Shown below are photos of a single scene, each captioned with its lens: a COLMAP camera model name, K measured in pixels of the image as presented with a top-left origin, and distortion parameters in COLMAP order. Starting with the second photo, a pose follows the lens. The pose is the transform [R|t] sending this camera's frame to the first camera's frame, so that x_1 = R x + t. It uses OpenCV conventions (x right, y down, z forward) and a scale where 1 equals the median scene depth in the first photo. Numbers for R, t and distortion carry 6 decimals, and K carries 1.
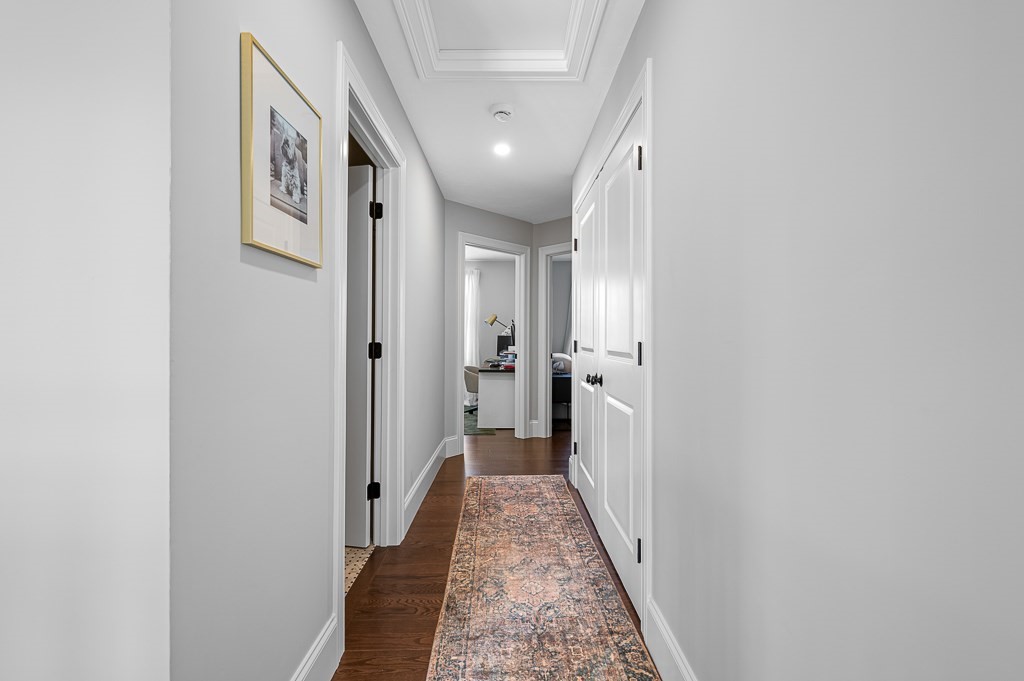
lens RADIAL K [[434.4, 0, 511.1], [0, 434.4, 337.4], [0, 0, 1]] dist [0.000067, 0.000011]
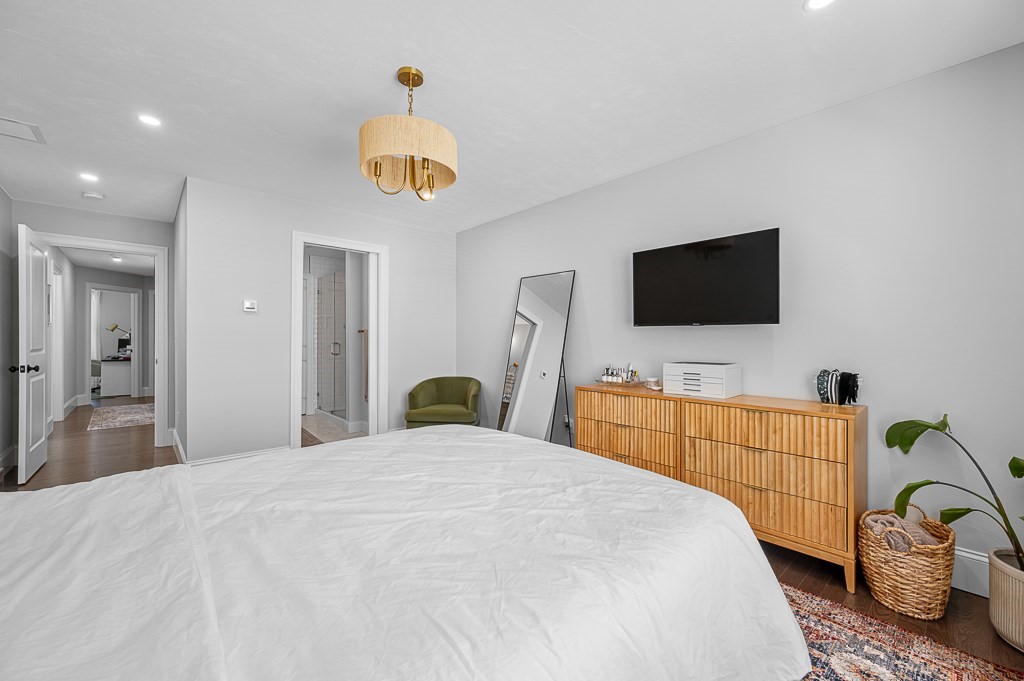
lens RADIAL K [[406.5, 0, 512.0], [0, 406.5, 340.5], [0, 0, 1]] dist [-0.001530, -0.000178]
pose [[0.746841, -0.003116, 0.664996, 0.064975], [-0.003319, 0.999959, 0.008413, -0.017173], [-0.664995, -0.008490, 0.746800, -1.179514]]
